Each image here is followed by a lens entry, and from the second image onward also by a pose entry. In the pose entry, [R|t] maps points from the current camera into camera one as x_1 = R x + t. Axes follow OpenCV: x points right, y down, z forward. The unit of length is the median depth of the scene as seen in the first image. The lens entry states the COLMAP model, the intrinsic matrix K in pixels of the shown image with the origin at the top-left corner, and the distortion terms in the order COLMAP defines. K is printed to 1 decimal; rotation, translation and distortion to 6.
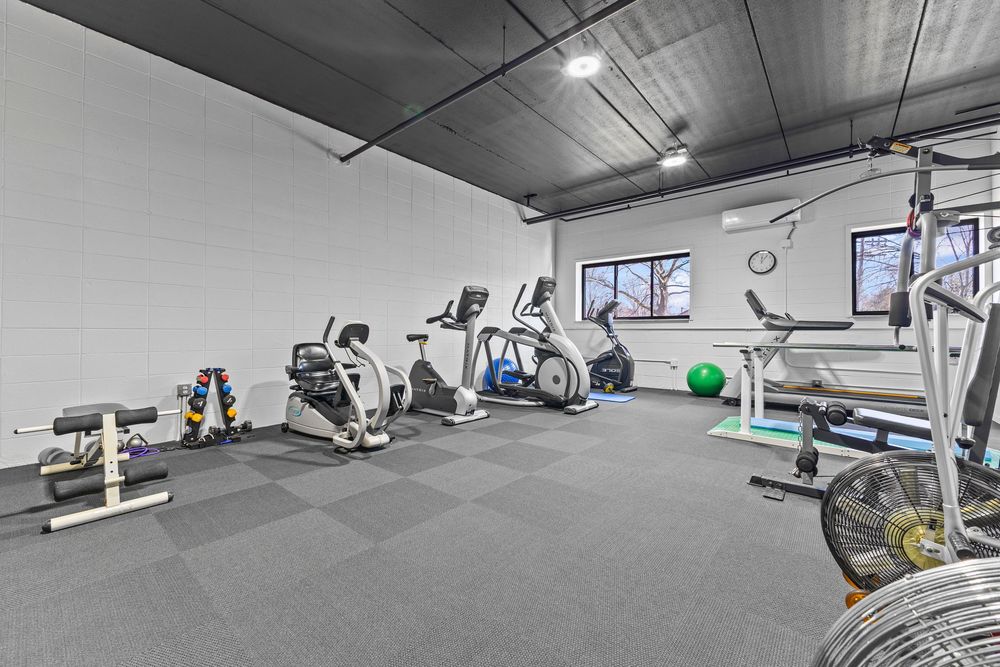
lens RADIAL K [[395.3, 0, 500.5], [0, 395.3, 327.1], [0, 0, 1]] dist [0.004968, -0.000689]
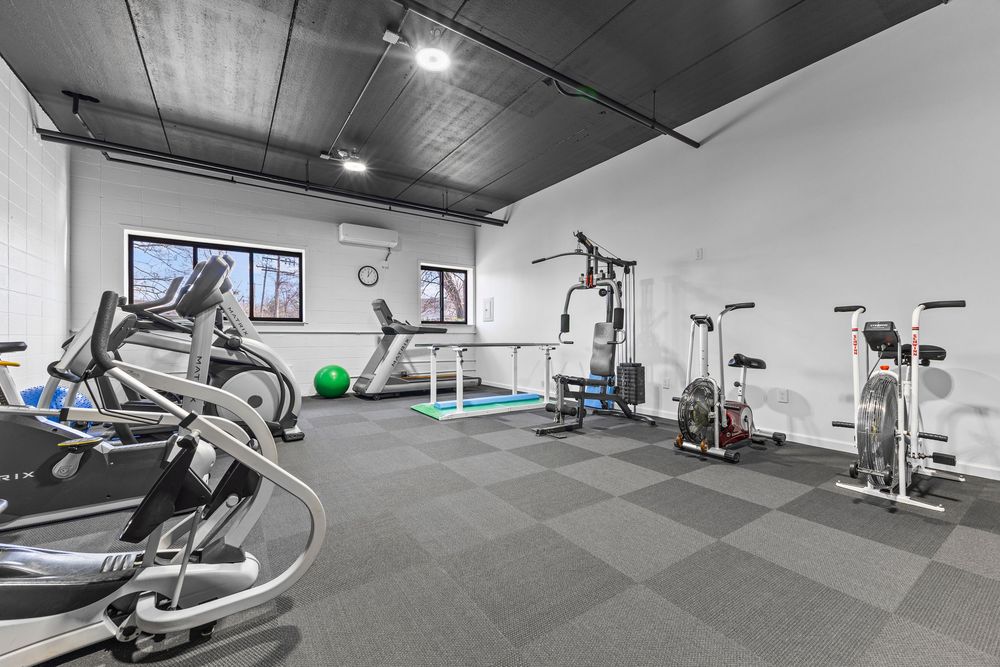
lens RADIAL K [[395.3, 0, 495.7], [0, 395.3, 337.8], [0, 0, 1]] dist [0.004968, -0.000689]
pose [[0.271637, -0.008879, 0.962359, -0.386389], [-0.010472, 0.999871, 0.012181, 0.001127], [-0.962343, -0.013386, 0.271509, 0.332531]]
